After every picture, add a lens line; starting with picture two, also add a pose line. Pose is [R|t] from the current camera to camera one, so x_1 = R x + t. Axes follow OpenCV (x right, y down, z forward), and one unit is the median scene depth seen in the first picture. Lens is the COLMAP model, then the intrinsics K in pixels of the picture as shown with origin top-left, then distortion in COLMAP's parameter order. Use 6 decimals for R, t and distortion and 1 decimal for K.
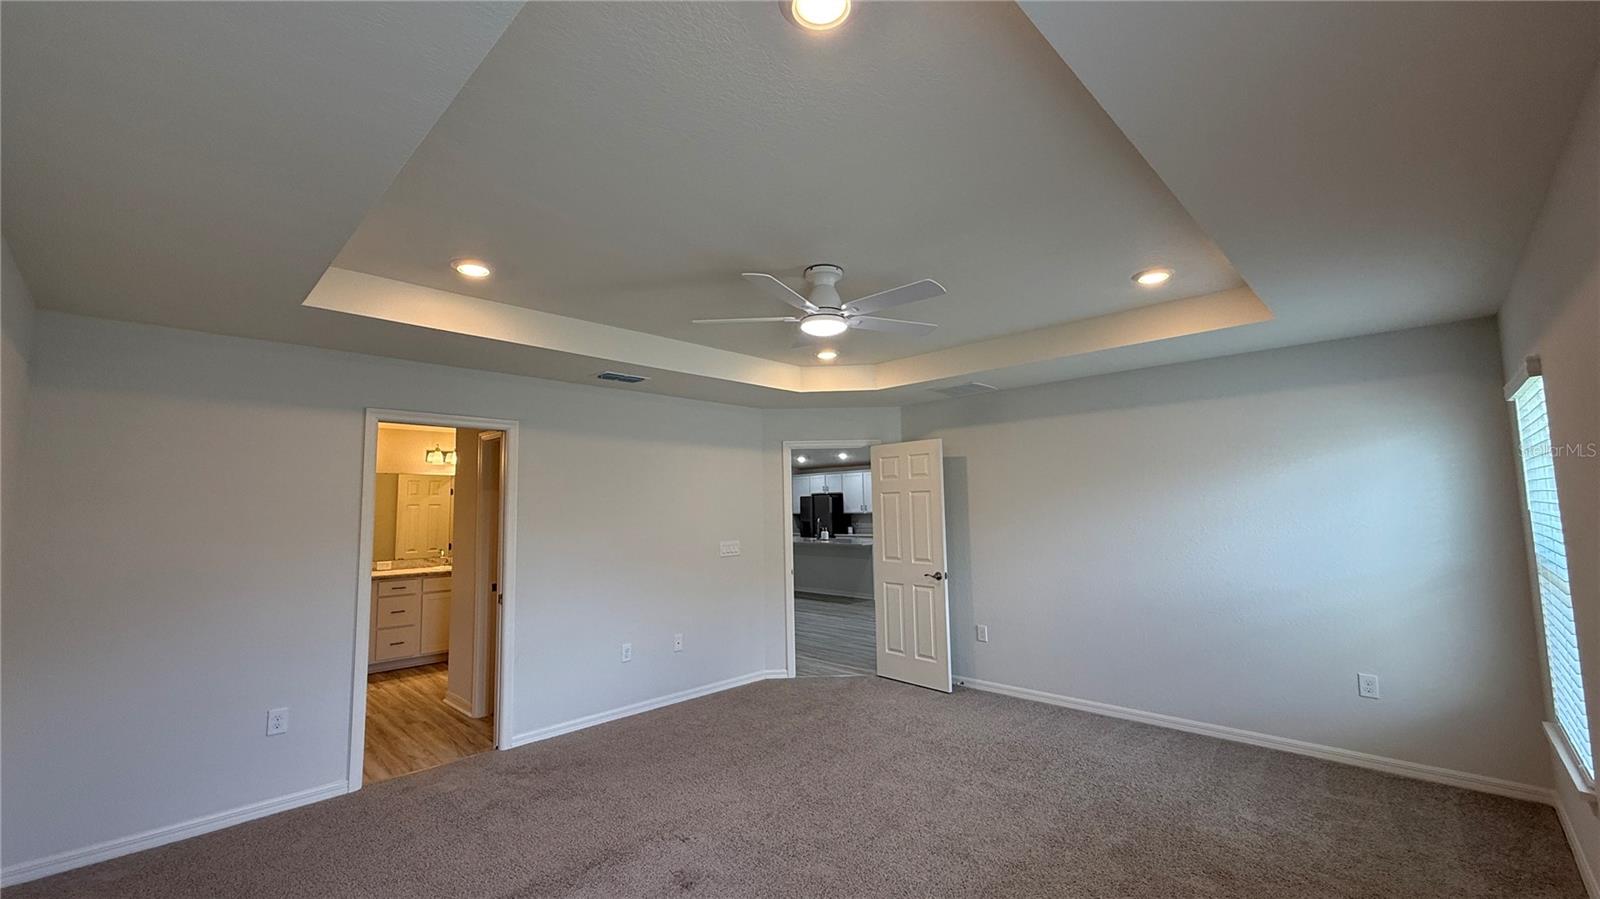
lens RADIAL K [[637.4, 0, 794.5], [0, 637.4, 450.1], [0, 0, 1]] dist [-0.000271, -0.000531]
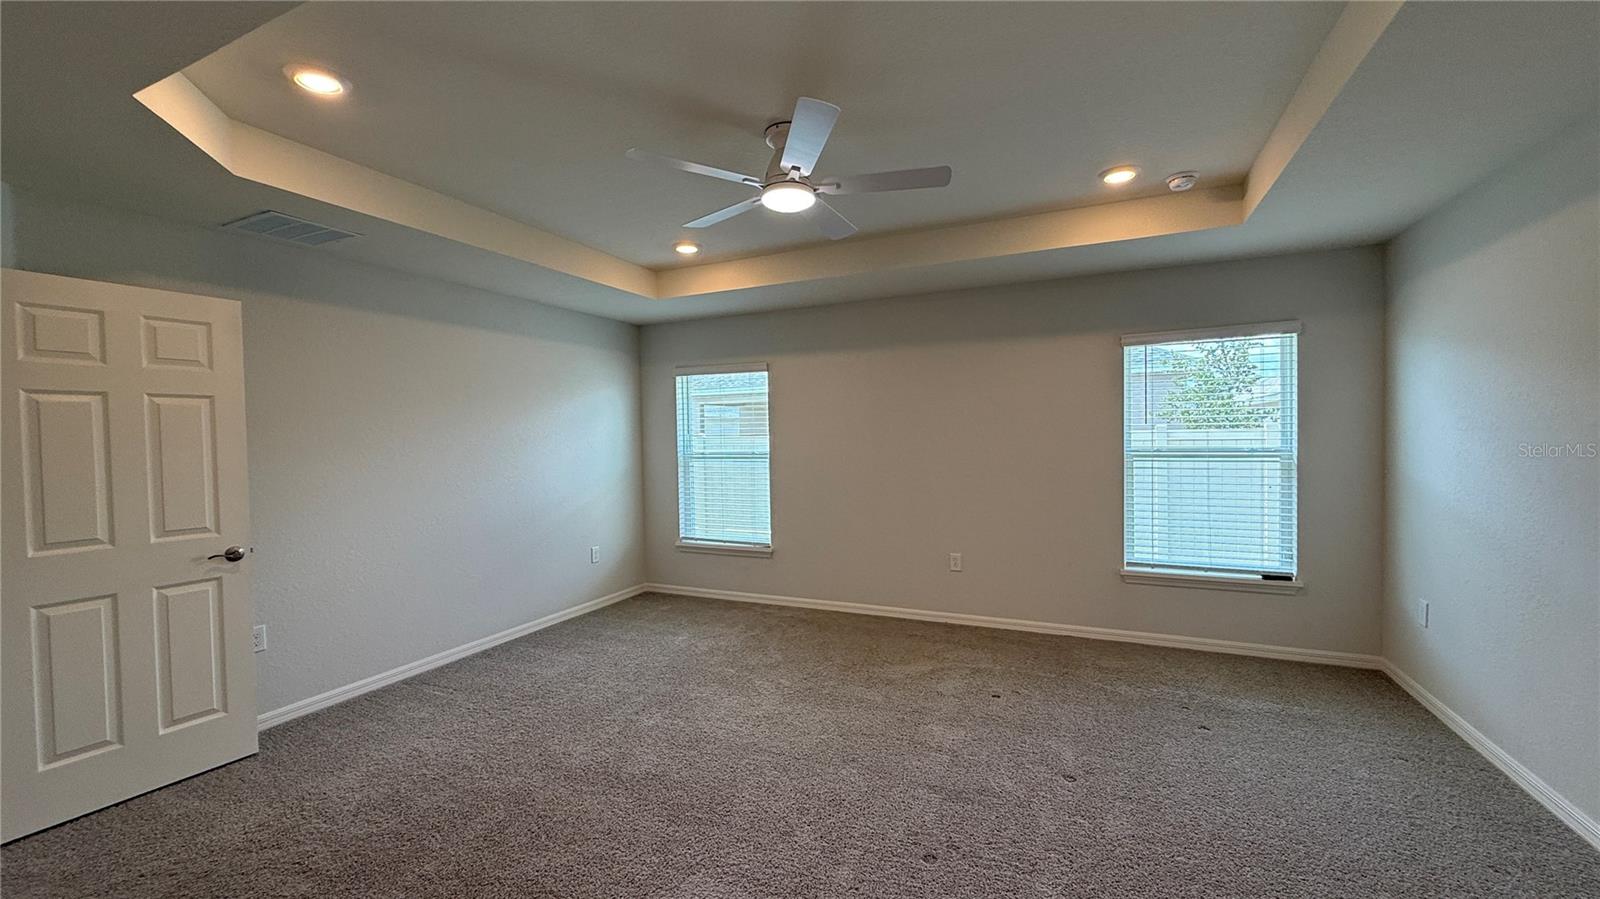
lens RADIAL K [[637.4, 0, 794.5], [0, 637.4, 450.1], [0, 0, 1]] dist [-0.000271, -0.000531]
pose [[-0.323396, -0.006148, 0.946244, -0.586915], [-0.065738, 0.997709, -0.015984, 0.115627], [-0.943978, -0.067373, -0.323059, 0.977789]]
